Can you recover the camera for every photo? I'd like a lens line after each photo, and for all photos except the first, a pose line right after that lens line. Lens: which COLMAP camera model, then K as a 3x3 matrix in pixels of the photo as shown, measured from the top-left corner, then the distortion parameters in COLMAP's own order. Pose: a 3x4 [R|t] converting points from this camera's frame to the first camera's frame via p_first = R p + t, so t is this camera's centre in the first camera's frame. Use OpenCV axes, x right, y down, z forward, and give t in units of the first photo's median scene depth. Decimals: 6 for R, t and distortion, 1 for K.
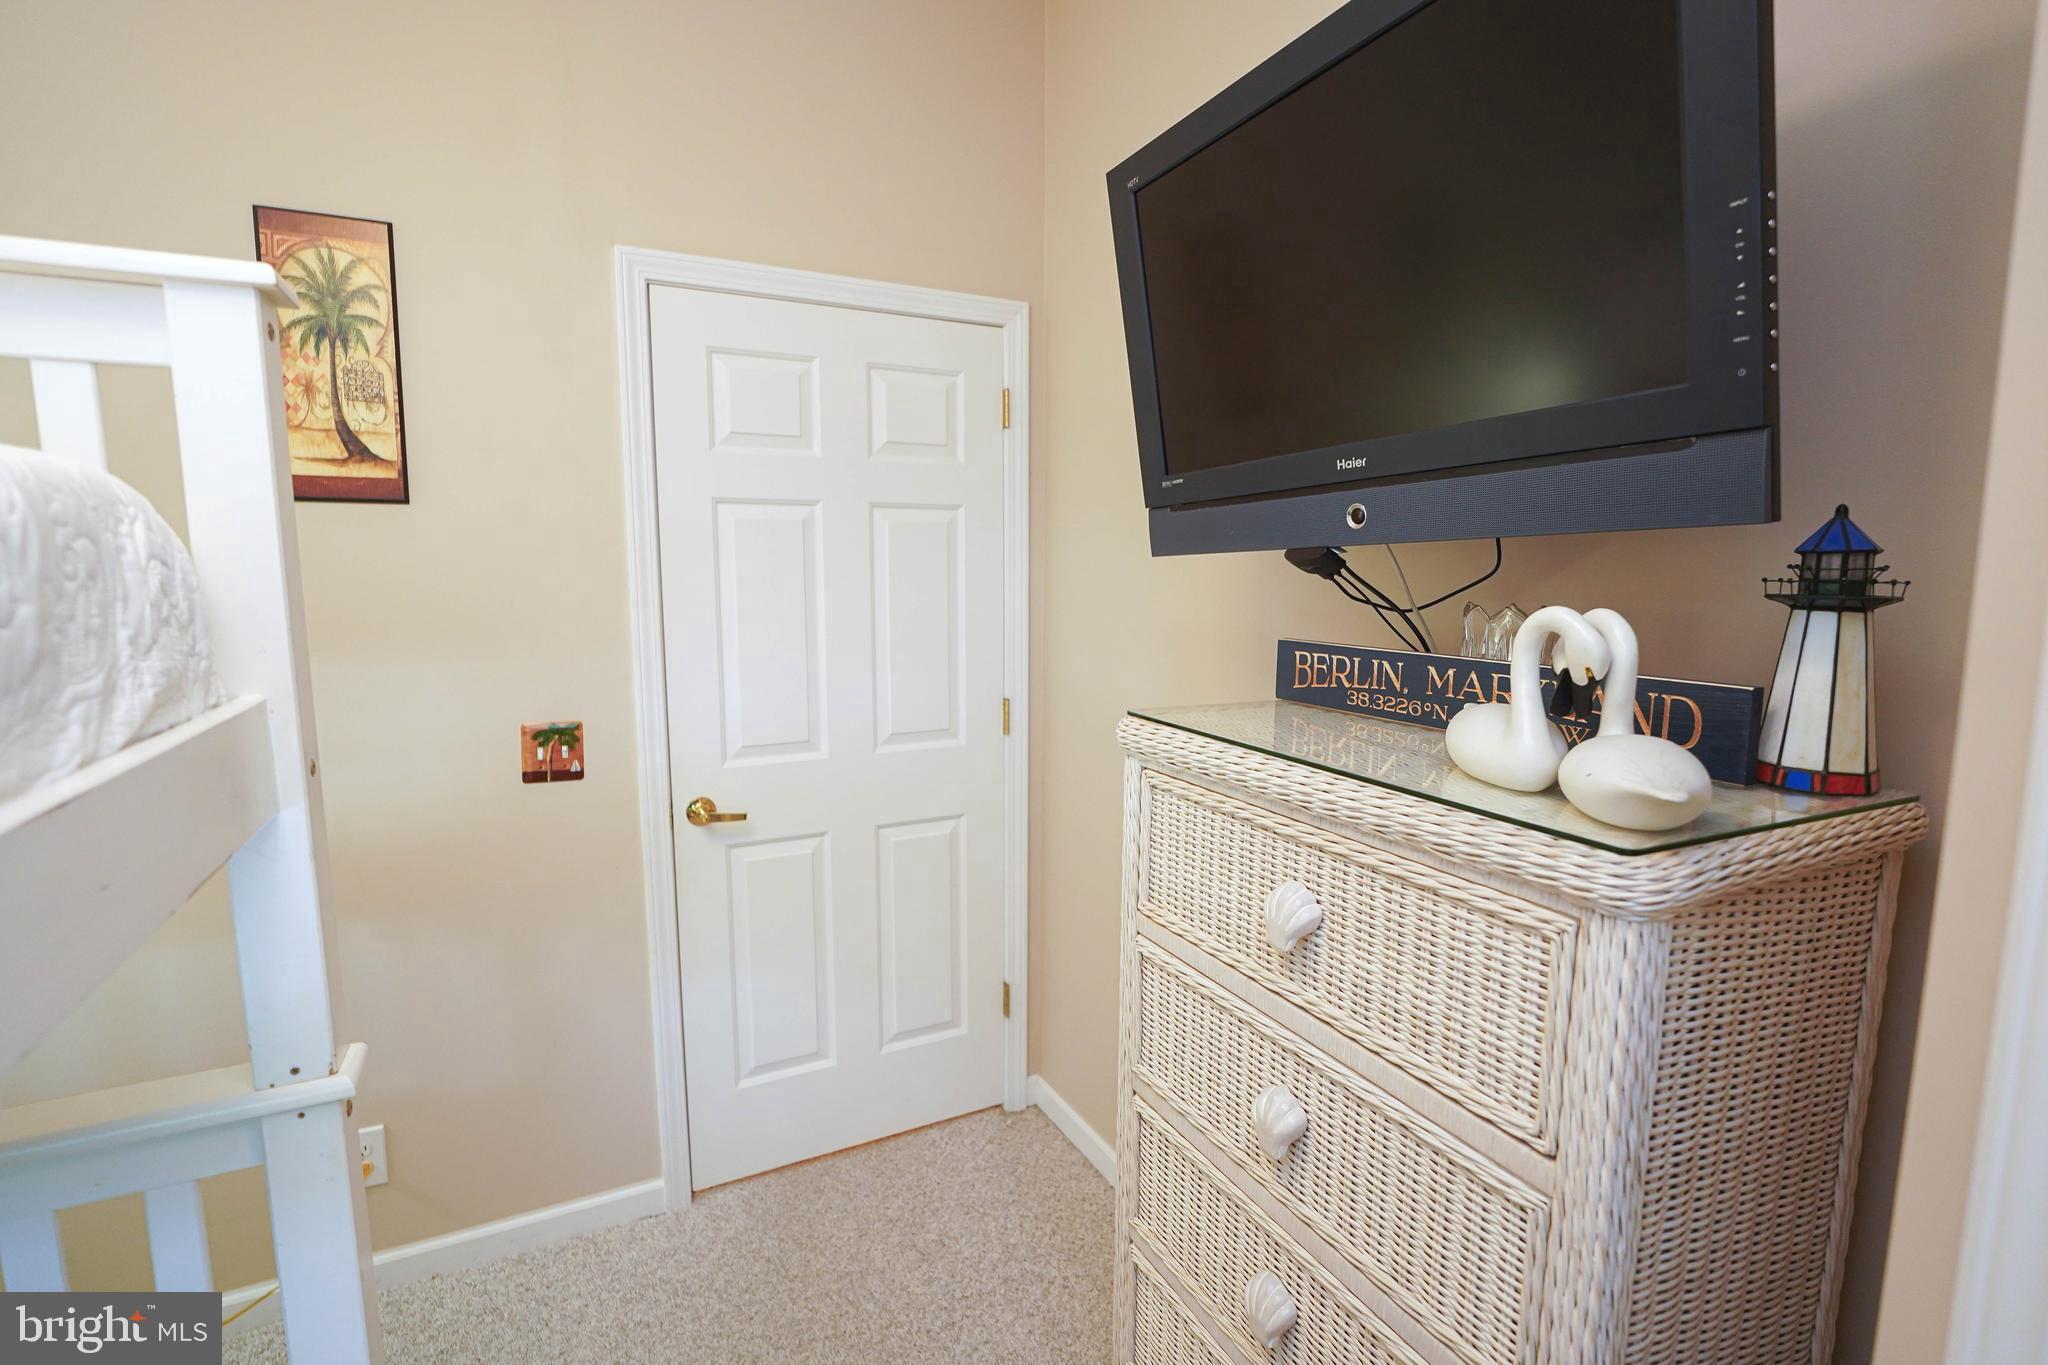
lens RADIAL K [[923.5, 0, 1020.1], [0, 923.5, 679.6], [0, 0, 1]] dist [-0.016583, 0.001230]
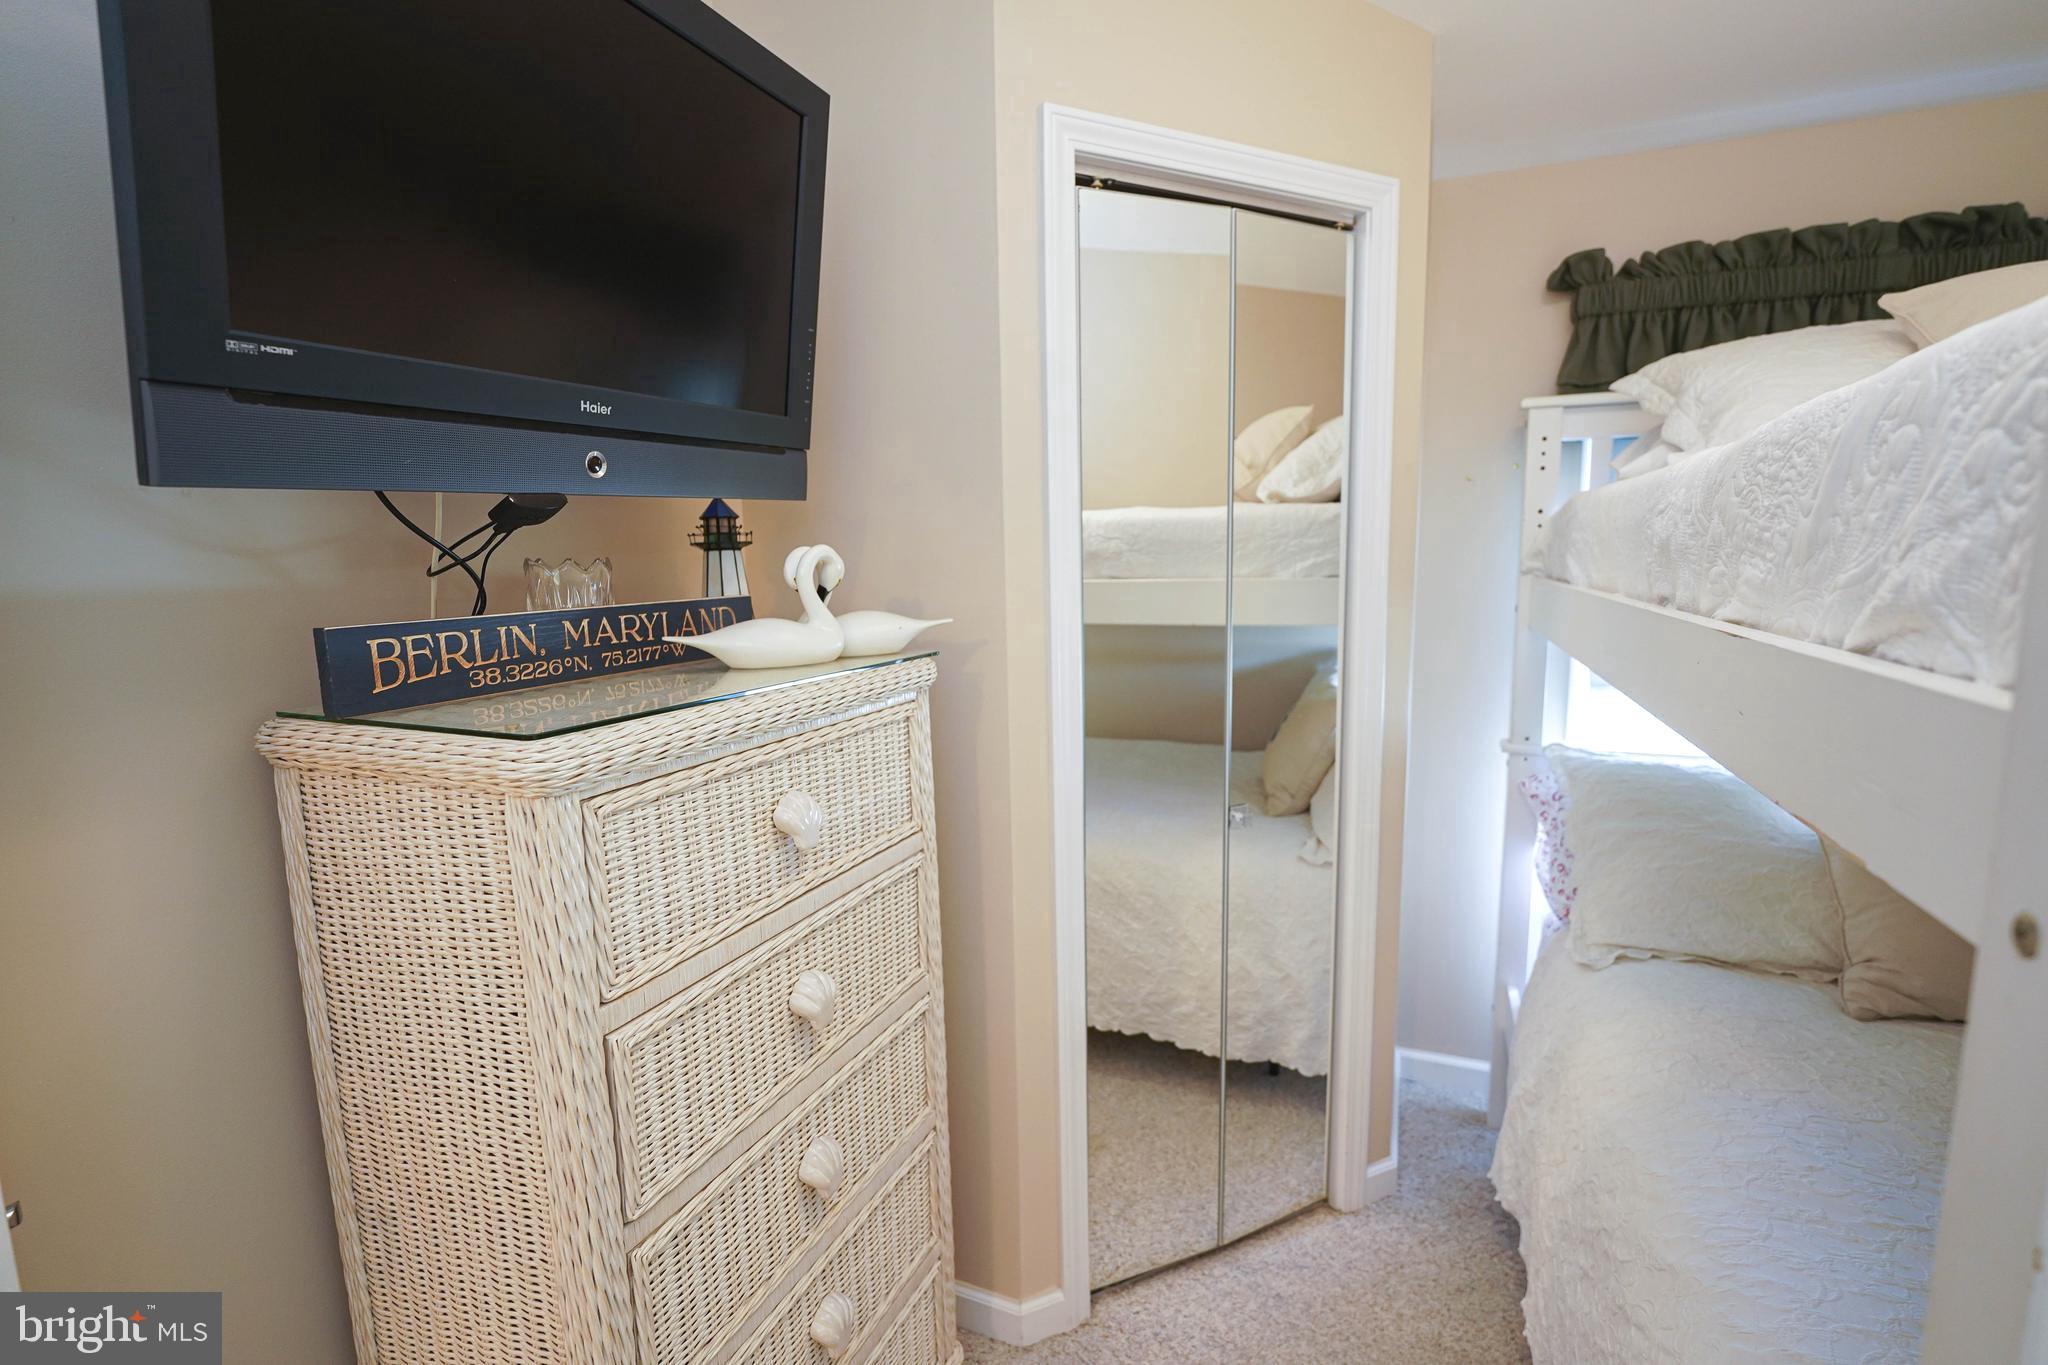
lens RADIAL K [[923.5, 0, 1020.1], [0, 923.5, 679.6], [0, 0, 1]] dist [-0.016583, 0.001230]
pose [[-0.637925, -0.096107, 0.764078, -0.627979], [0.114045, 0.969452, 0.217154, -0.111318], [-0.761607, 0.225667, -0.607477, 1.221455]]
